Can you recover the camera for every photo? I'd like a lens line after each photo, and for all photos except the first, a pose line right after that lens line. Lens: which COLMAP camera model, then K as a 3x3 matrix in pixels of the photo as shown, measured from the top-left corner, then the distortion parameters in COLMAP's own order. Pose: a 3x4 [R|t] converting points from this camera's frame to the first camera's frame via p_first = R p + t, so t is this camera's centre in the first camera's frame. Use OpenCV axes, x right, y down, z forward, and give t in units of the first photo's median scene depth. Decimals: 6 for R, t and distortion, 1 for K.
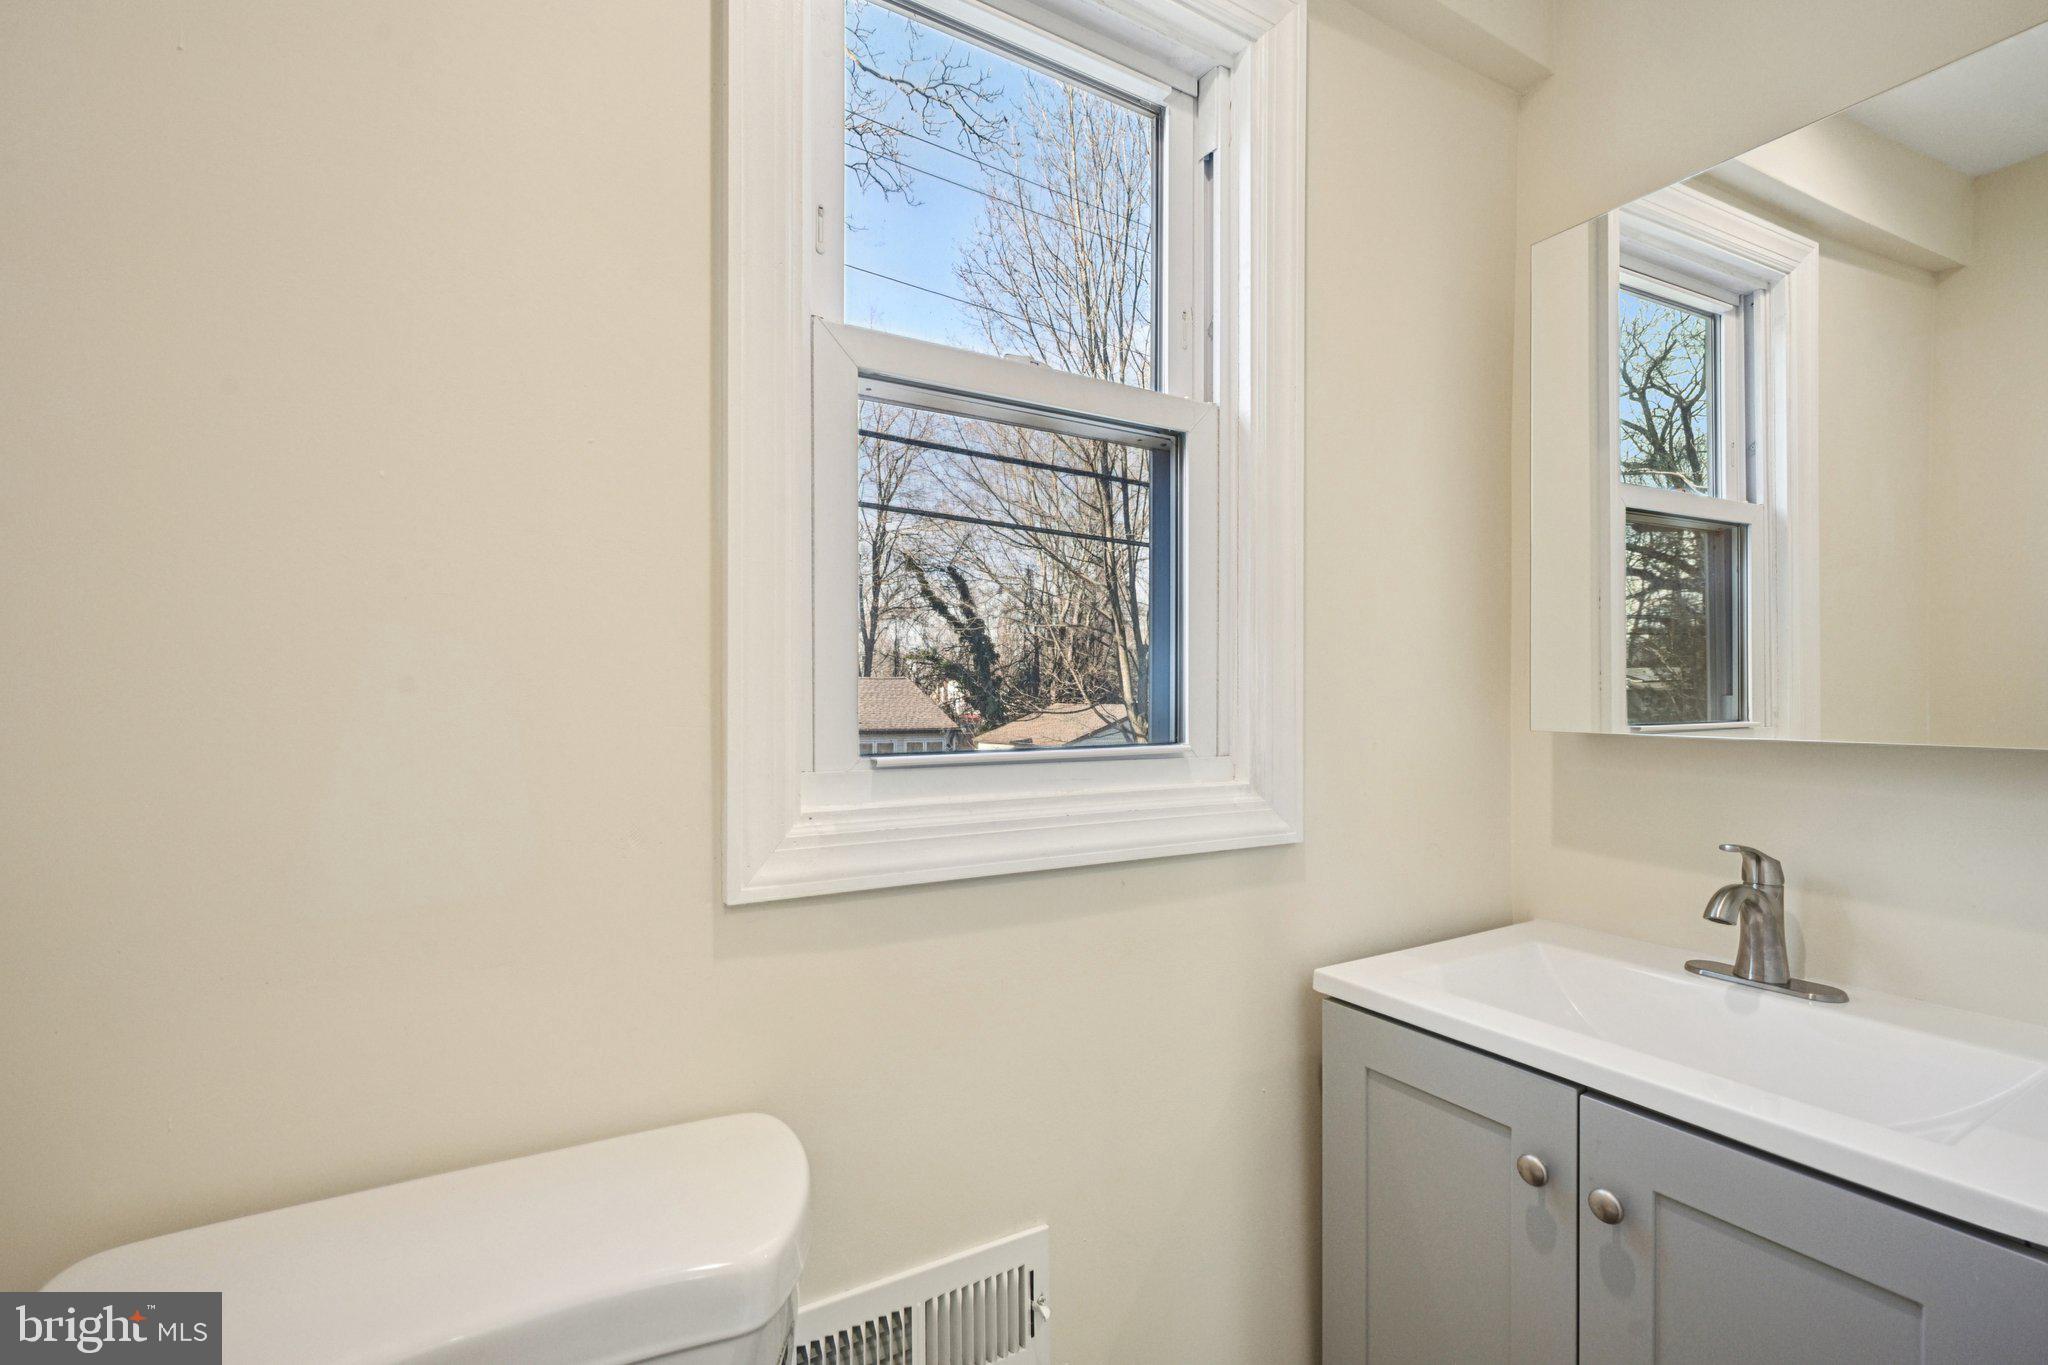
lens RADIAL K [[911.1, 0, 1021.5], [0, 911.1, 702.4], [0, 0, 1]] dist [-0.000108, -0.000175]
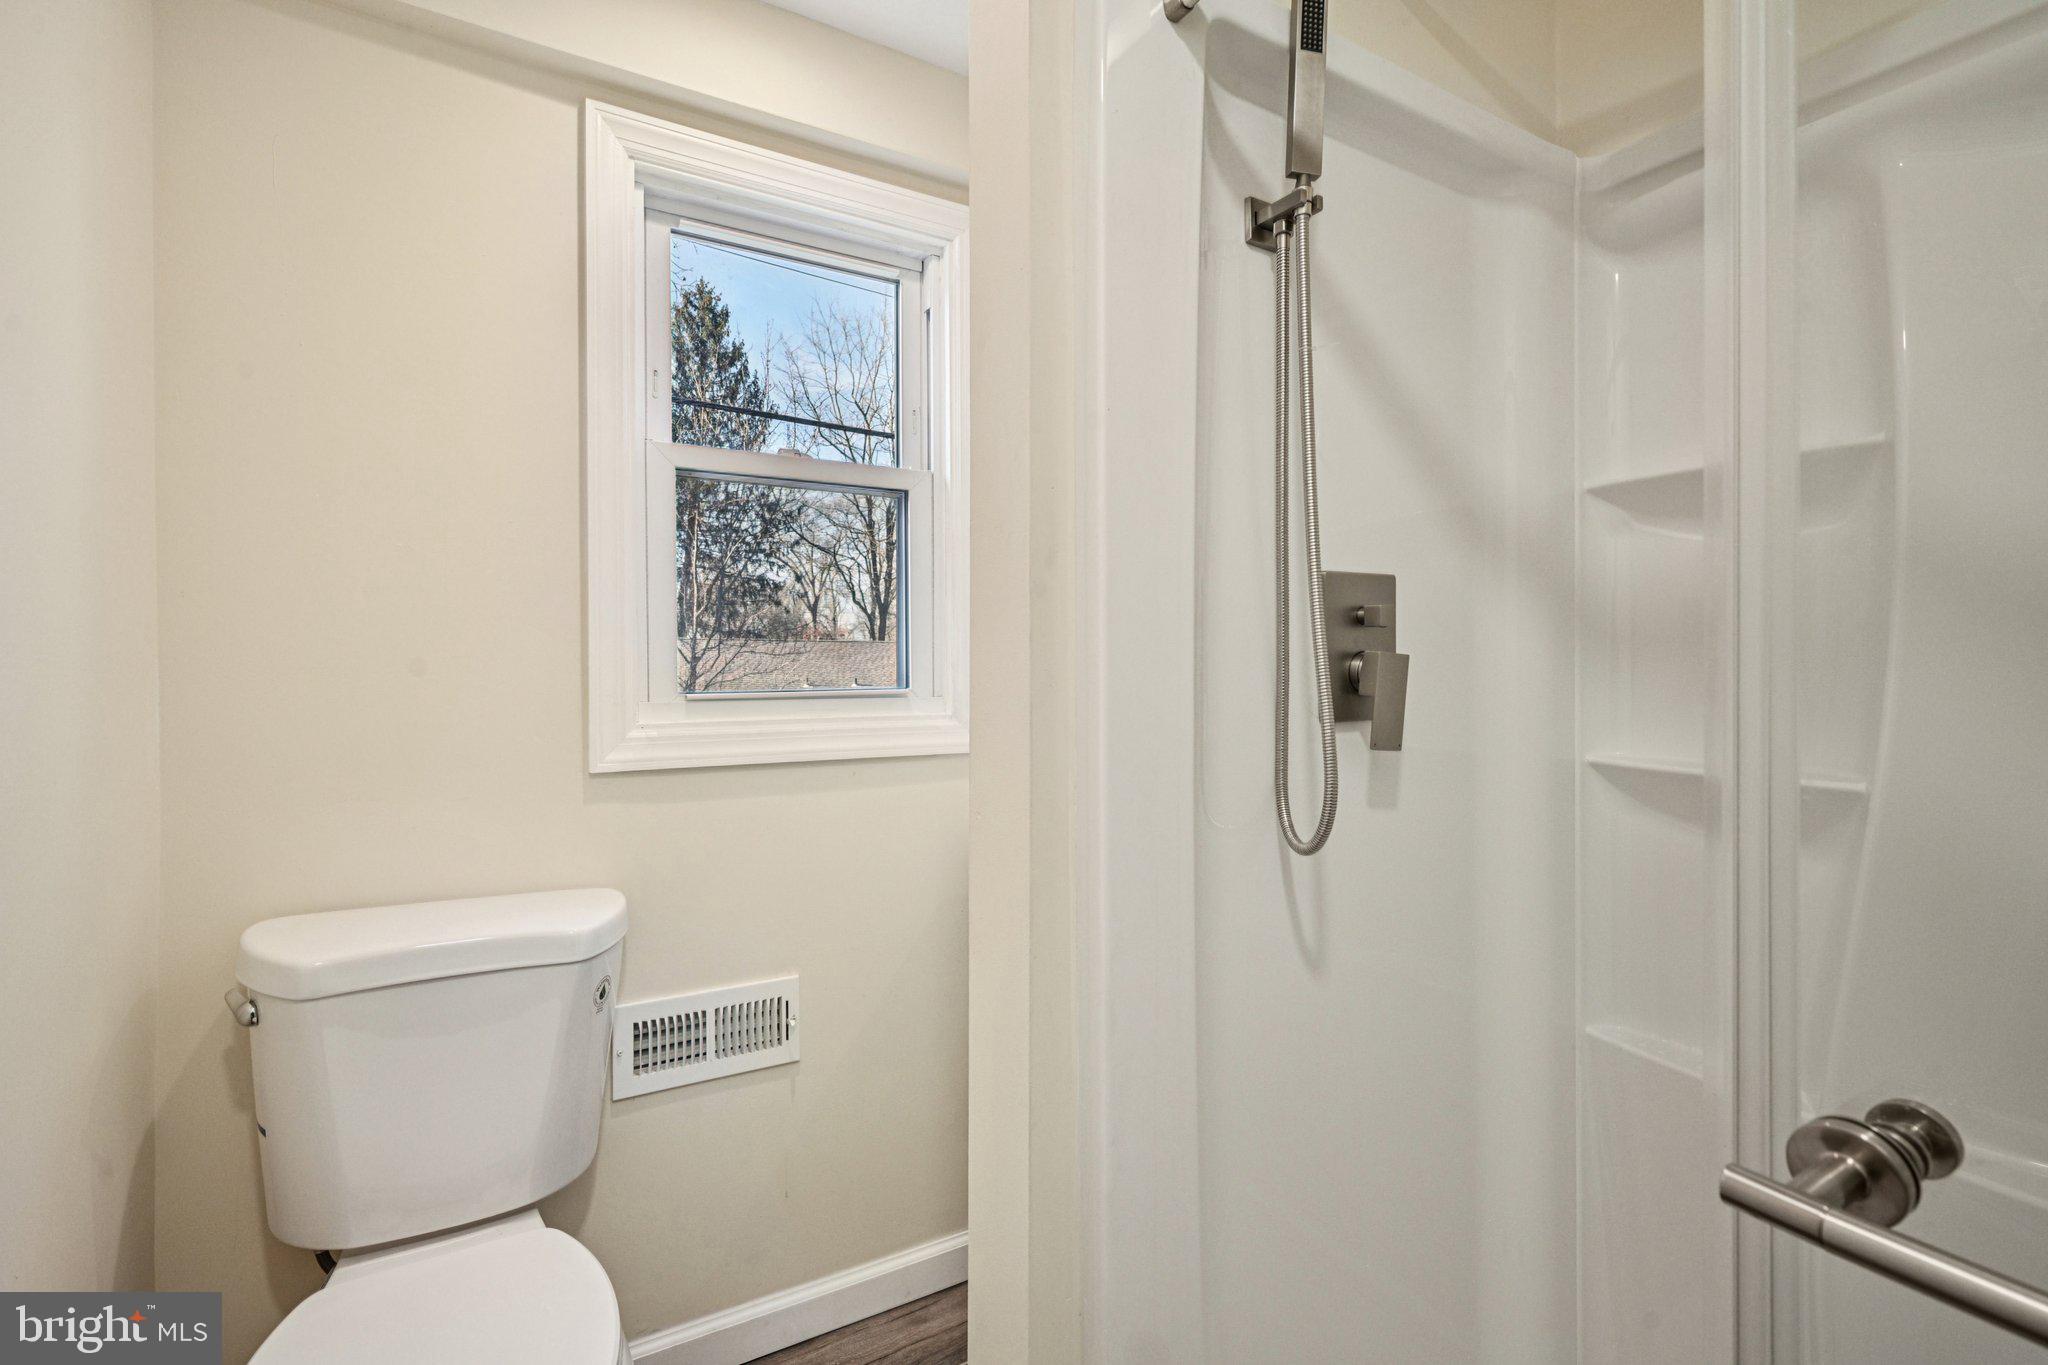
lens RADIAL K [[897.7, 0, 1023.3], [0, 897.7, 669.7], [0, 0, 1]] dist [0.000262, -0.000048]
pose [[0.999905, -0.000945, -0.013754, 0.472081], [0.001002, 0.999991, 0.004173, 0.008241], [0.013750, -0.004186, 0.999897, -0.646742]]
